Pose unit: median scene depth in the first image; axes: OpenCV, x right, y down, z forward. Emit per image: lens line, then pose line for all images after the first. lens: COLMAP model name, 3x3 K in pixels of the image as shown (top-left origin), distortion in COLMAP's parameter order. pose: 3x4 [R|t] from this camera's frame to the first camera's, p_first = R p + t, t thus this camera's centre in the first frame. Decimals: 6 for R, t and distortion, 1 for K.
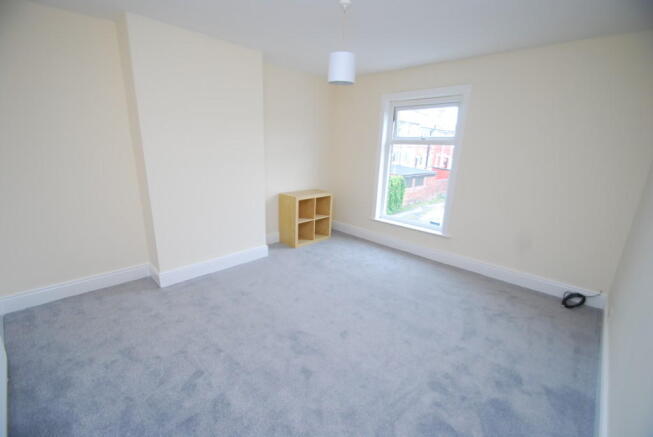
lens RADIAL K [[286.0, 0, 322.2], [0, 286.0, 228.4], [0, 0, 1]] dist [0.001191, -0.009358]
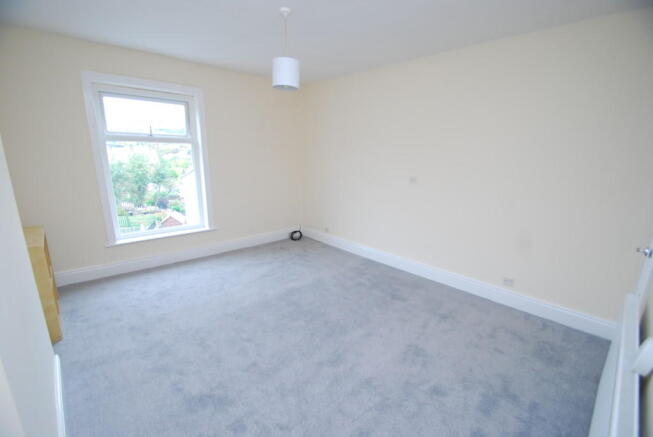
lens RADIAL K [[286.0, 0, 322.2], [0, 286.0, 228.4], [0, 0, 1]] dist [0.001191, -0.009358]
pose [[0.060750, -0.283613, 0.957013, -0.589092], [0.261928, 0.929713, 0.258896, -0.151315], [-0.963173, 0.234941, 0.130767, 0.485769]]
